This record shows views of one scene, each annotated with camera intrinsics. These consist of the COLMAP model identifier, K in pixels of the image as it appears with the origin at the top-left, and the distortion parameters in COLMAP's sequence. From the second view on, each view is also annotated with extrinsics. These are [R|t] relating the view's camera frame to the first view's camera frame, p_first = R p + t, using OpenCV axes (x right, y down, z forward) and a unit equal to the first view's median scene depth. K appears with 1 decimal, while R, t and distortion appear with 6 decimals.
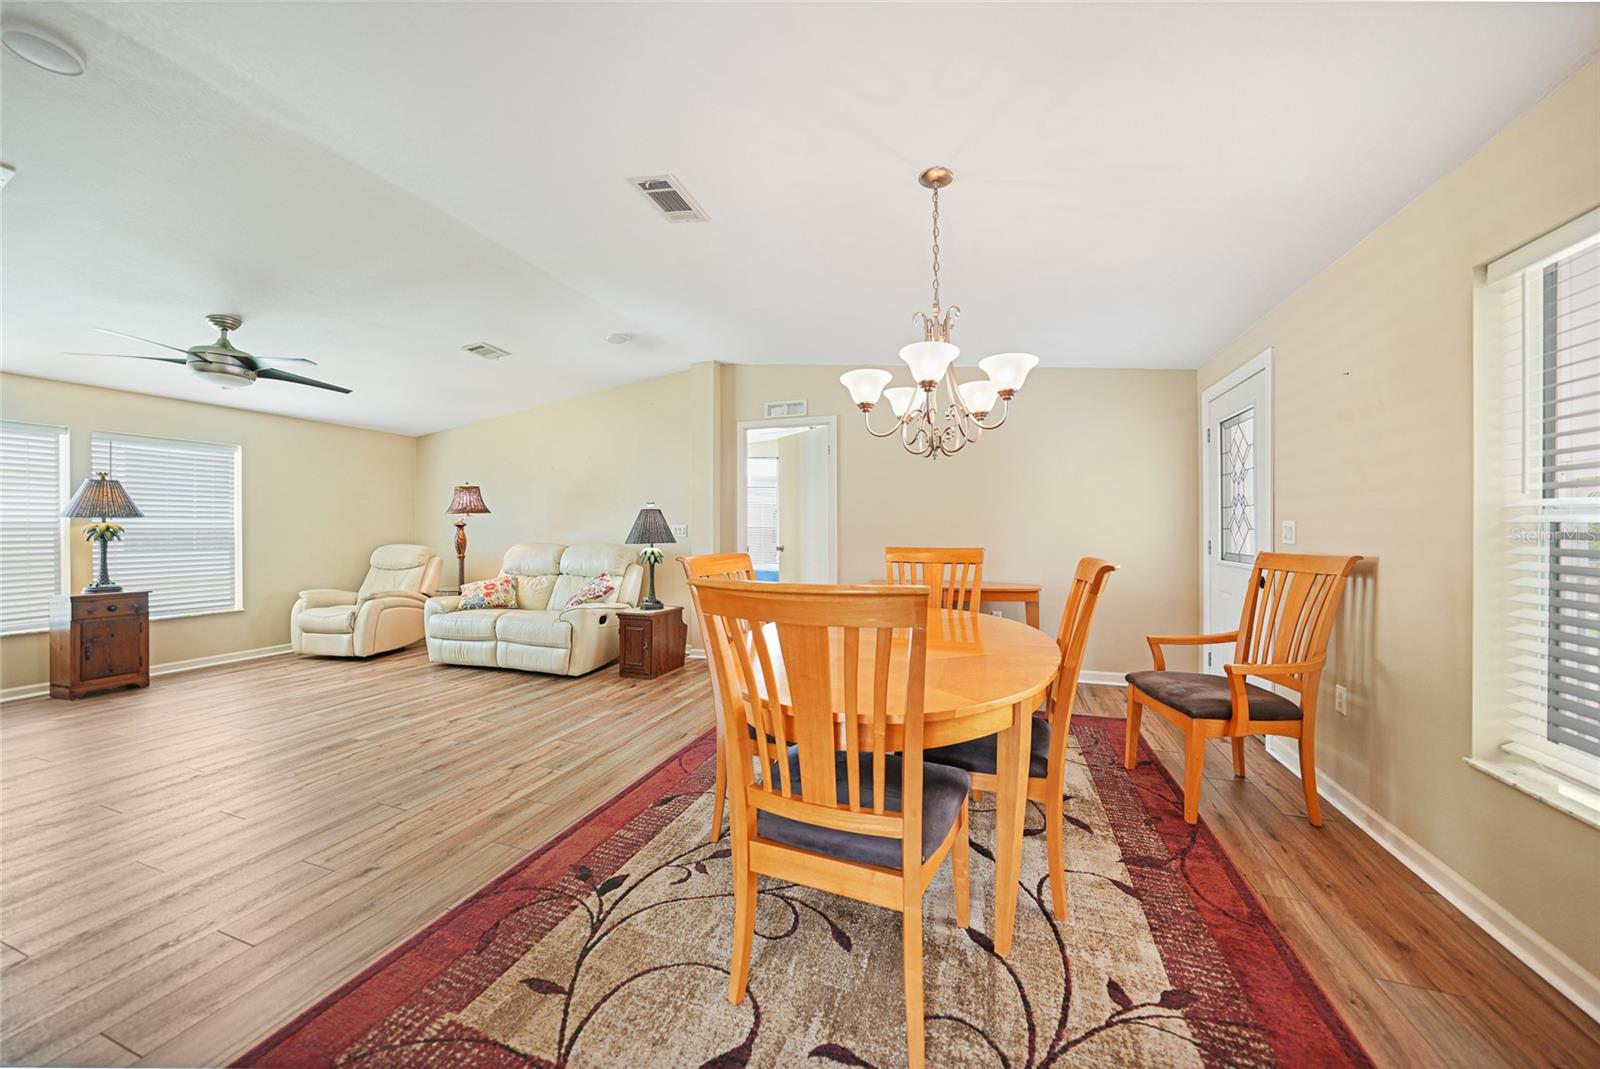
lens RADIAL K [[554.8, 0, 802.5], [0, 554.8, 527.5], [0, 0, 1]] dist [-0.019912, 0.000219]
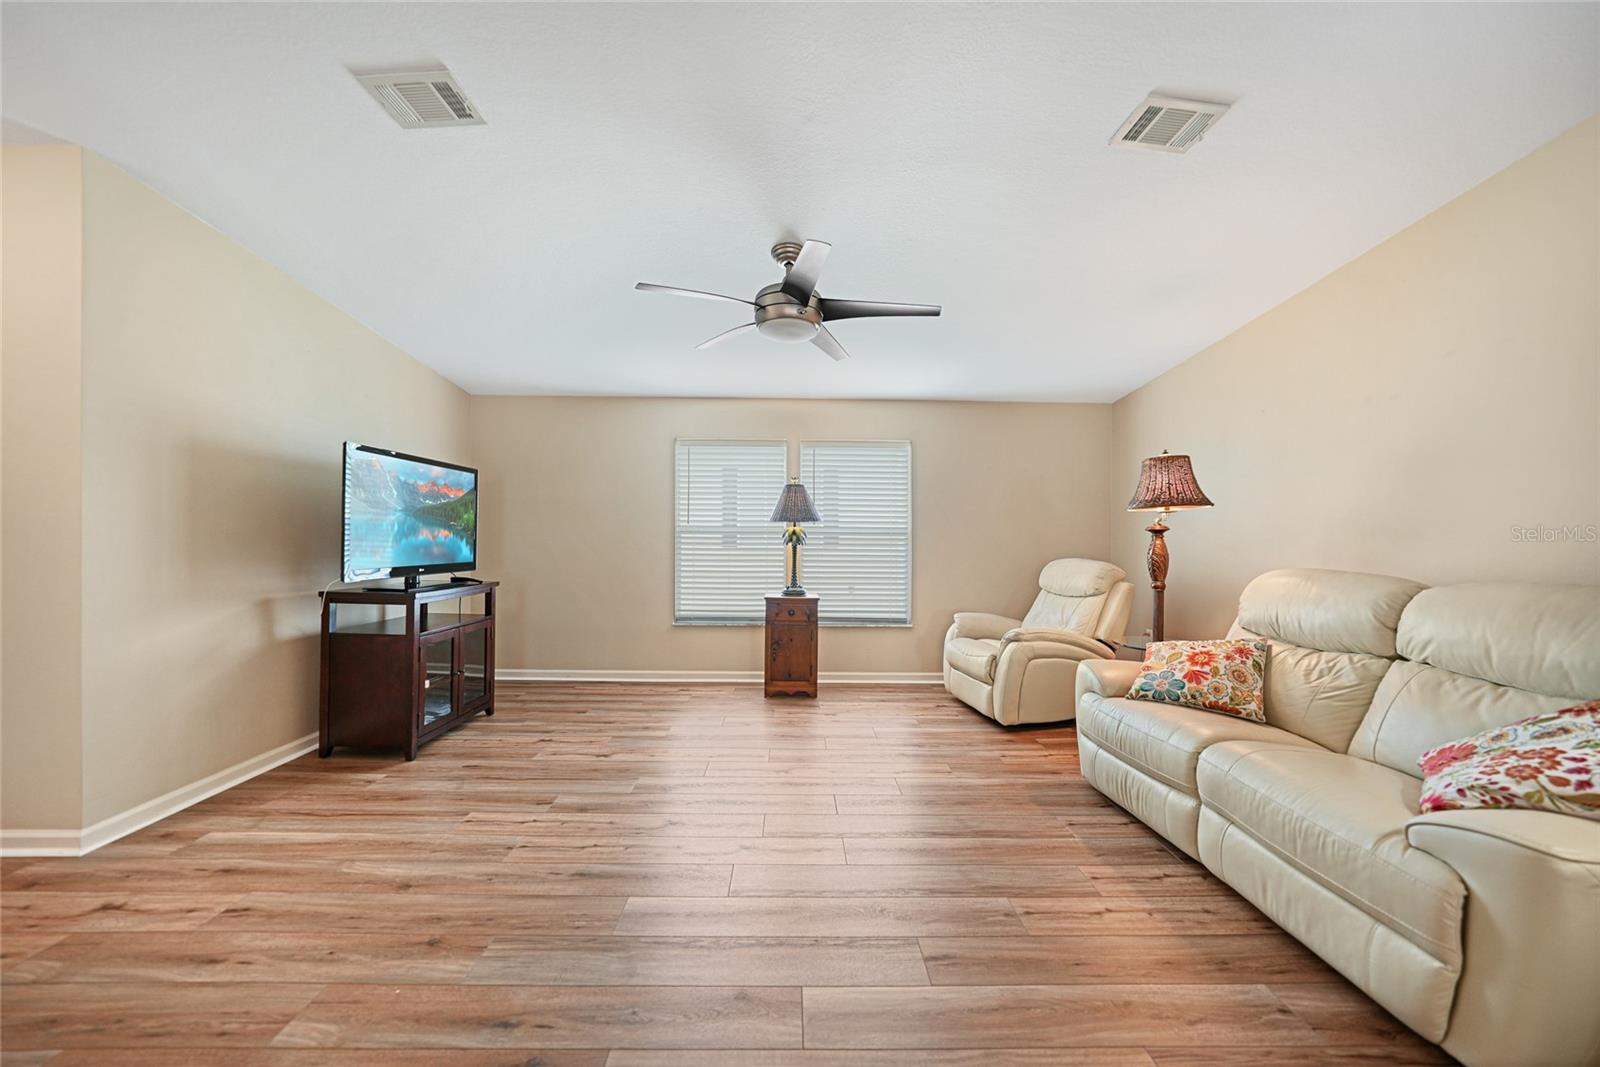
lens RADIAL K [[561.2, 0, 800.0], [0, 561.2, 533.5], [0, 0, 1]] dist [-0.000294, 0.000075]
pose [[0.342290, 0.003185, -0.939589, -0.290626], [-0.005474, 0.999984, 0.001396, 0.000710], [0.939578, 0.004666, 0.342302, 0.640869]]
